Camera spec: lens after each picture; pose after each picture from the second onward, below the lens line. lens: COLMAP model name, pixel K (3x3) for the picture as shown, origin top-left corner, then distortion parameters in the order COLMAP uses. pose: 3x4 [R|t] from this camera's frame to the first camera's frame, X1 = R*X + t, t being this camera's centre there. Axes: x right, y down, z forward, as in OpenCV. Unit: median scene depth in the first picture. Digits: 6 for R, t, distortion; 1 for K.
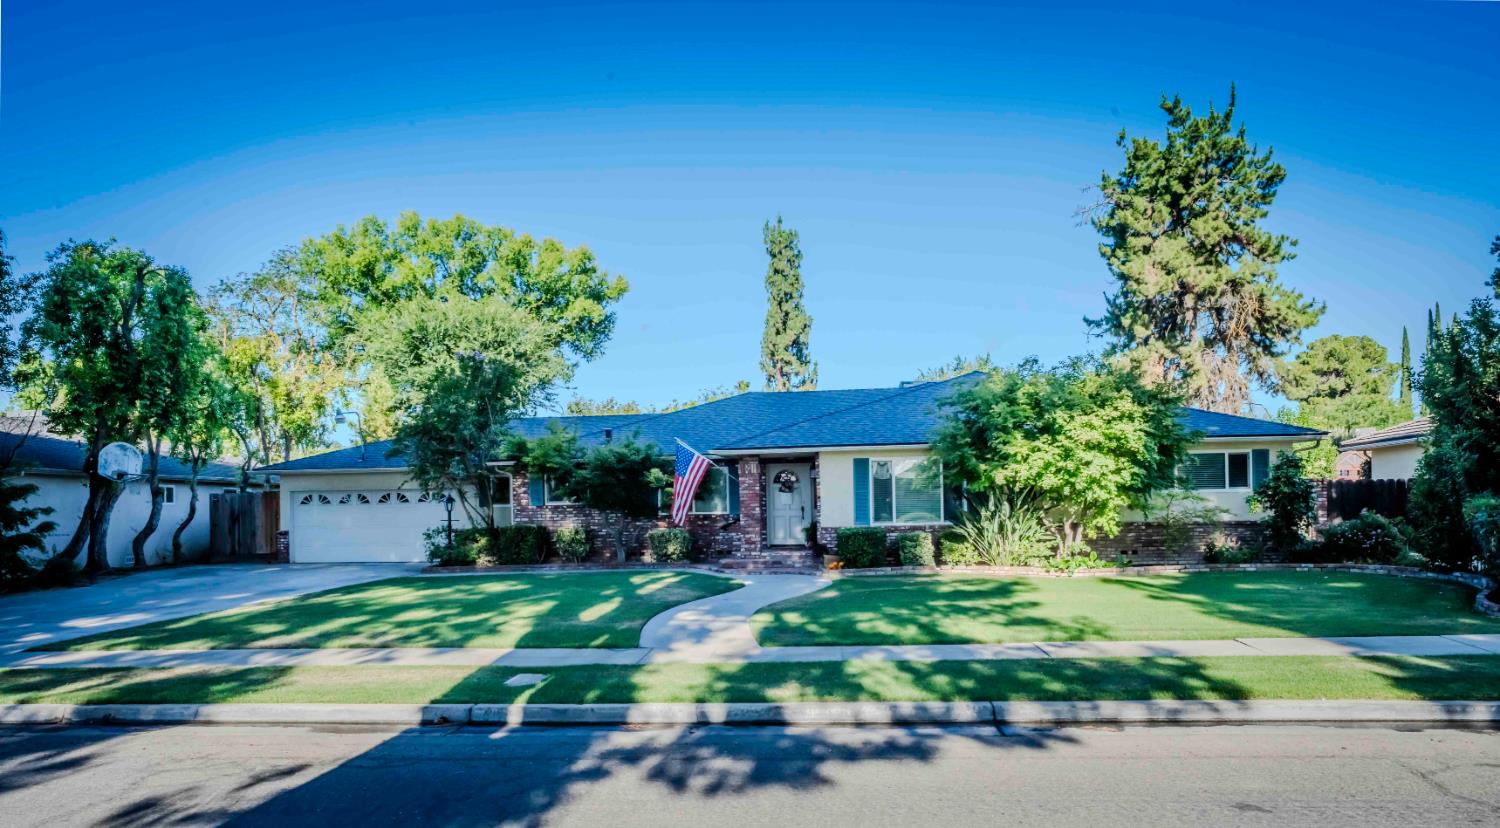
lens RADIAL K [[910.5, 0, 756.6], [0, 910.5, 488.8], [0, 0, 1]] dist [-0.036427, 0.000048]
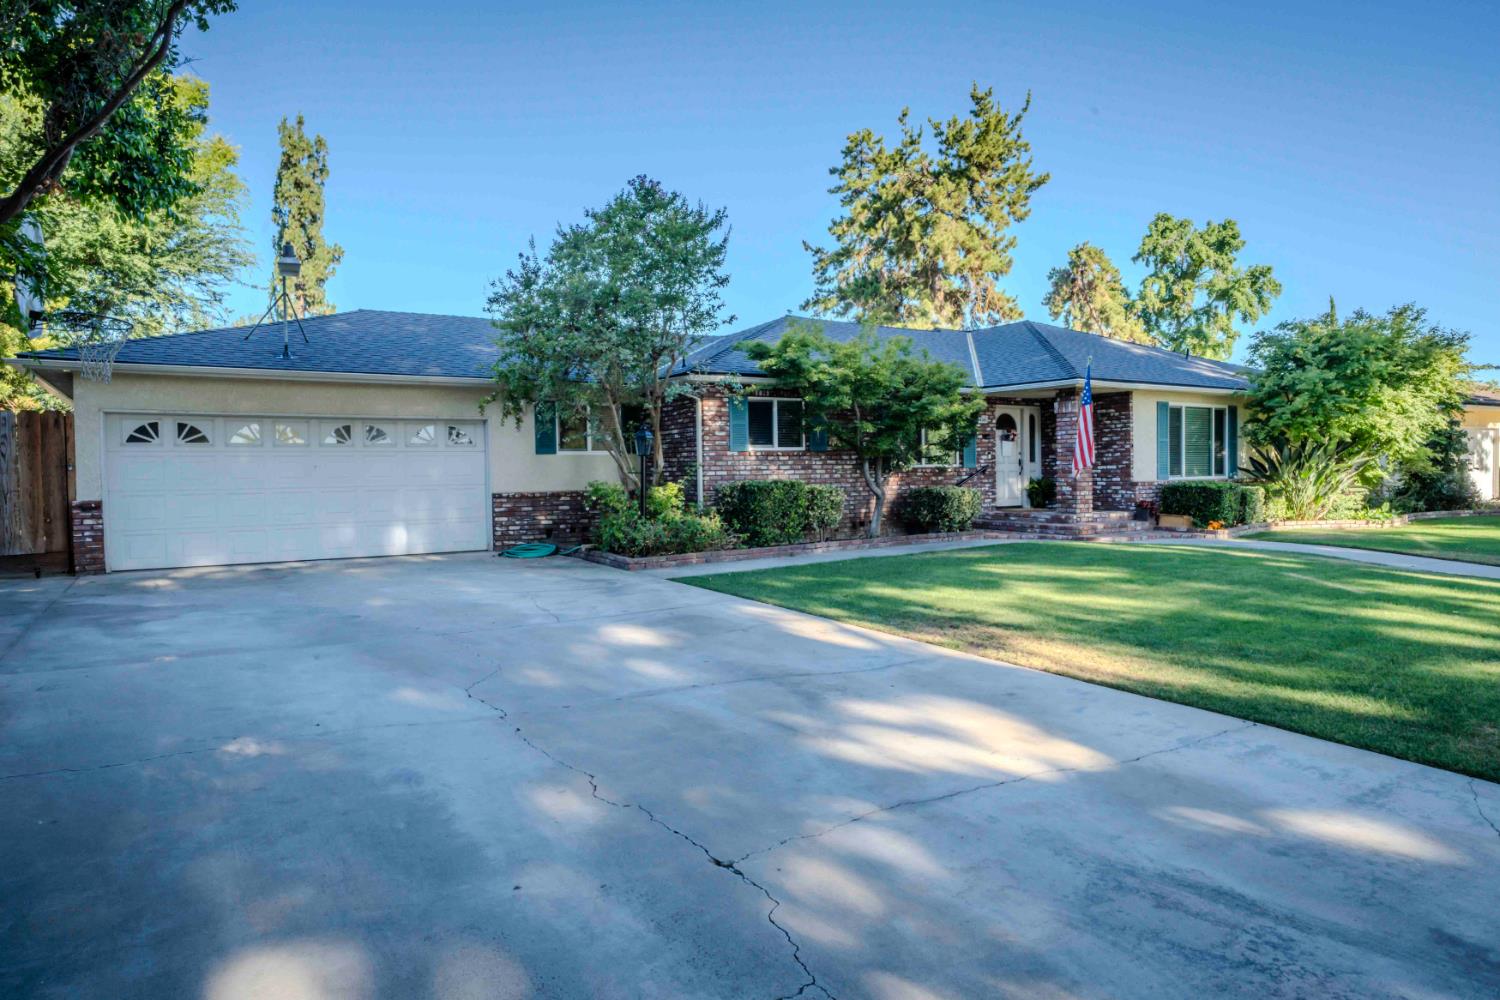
lens RADIAL K [[891.7, 0, 750.0], [0, 891.7, 500.0], [0, 0, 1]] dist [-0.058414, 0.040236]
pose [[0.770298, -0.011683, 0.637577, -0.555694], [-0.012112, 0.999384, 0.032946, 0.028575], [-0.637569, -0.033101, 0.769682, 0.470234]]
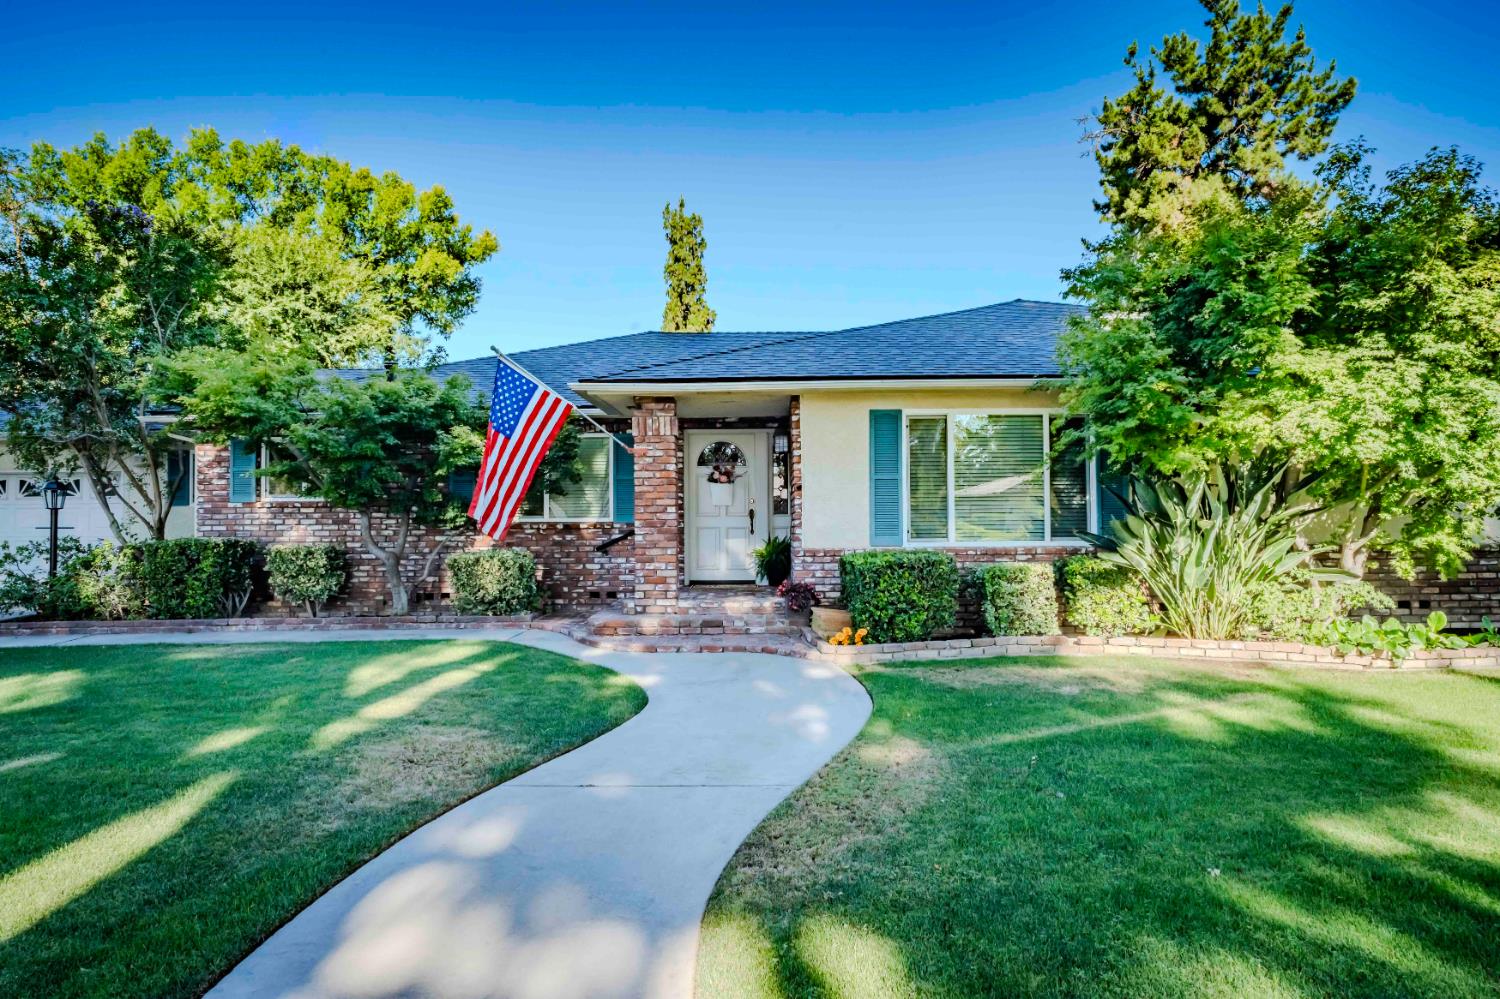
lens RADIAL K [[891.7, 0, 750.0], [0, 891.7, 499.5], [0, 0, 1]] dist [-0.058414, 0.040236]
pose [[0.993398, 0.014907, 0.113747, -0.008918], [-0.013845, 0.999853, -0.010119, 0.016323], [-0.113881, 0.008477, 0.993458, 0.414733]]
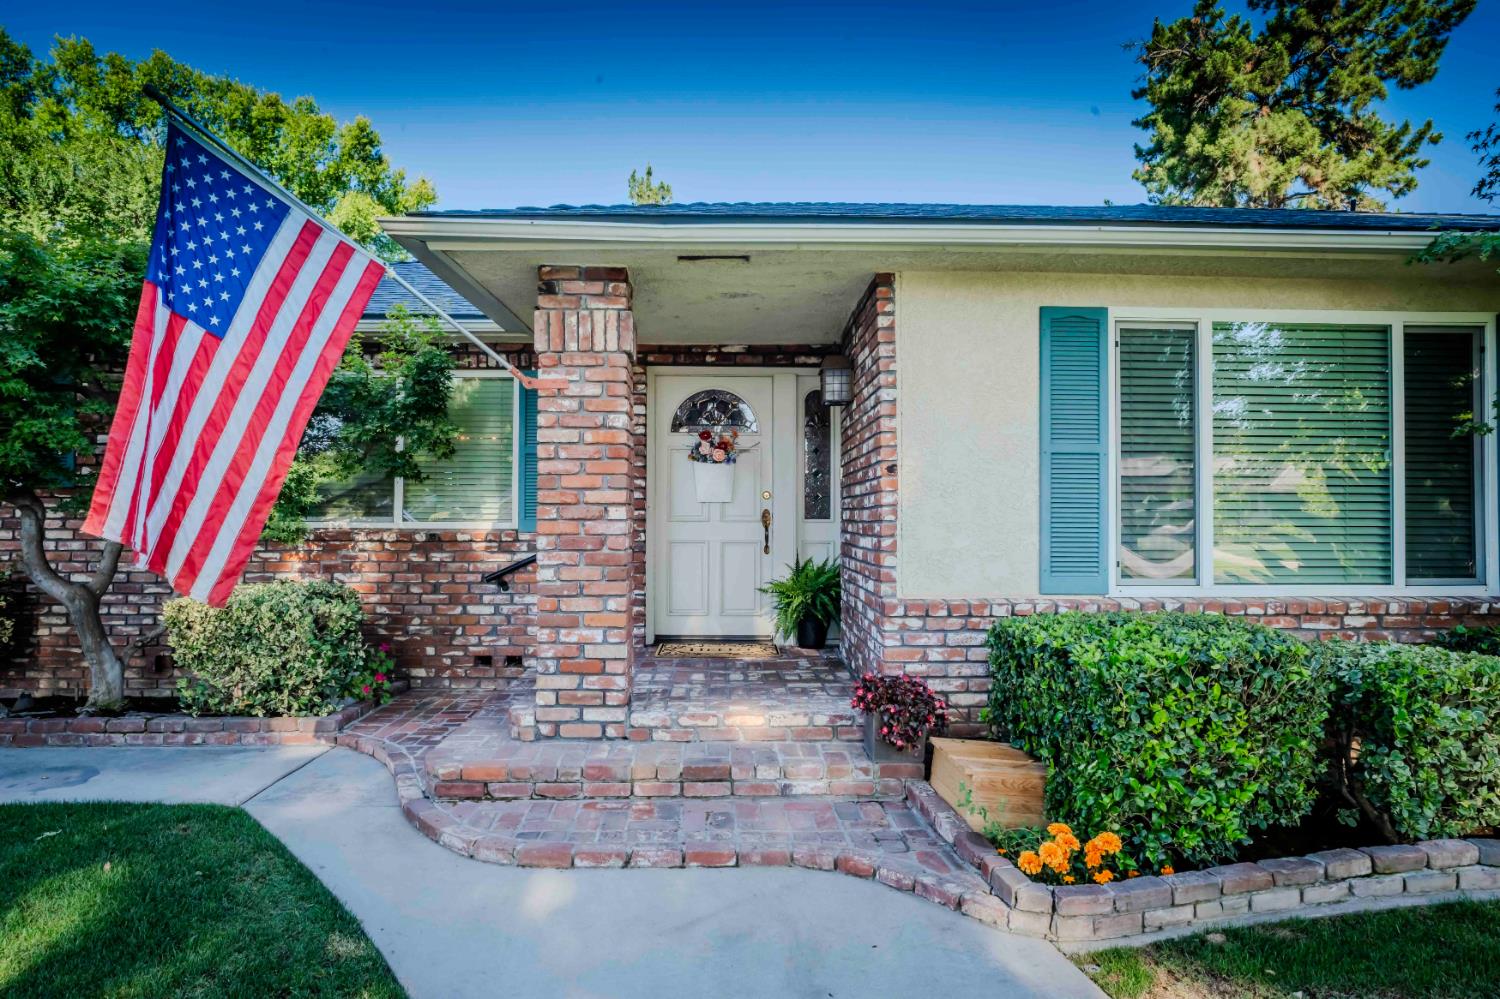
lens RADIAL K [[891.7, 0, 750.0], [0, 891.7, 499.5], [0, 0, 1]] dist [-0.058414, 0.040236]
pose [[0.987804, 0.025274, 0.153638, -0.000427], [-0.025249, 0.999679, -0.002113, 0.014393], [-0.153642, -0.001792, 0.988125, 0.614532]]
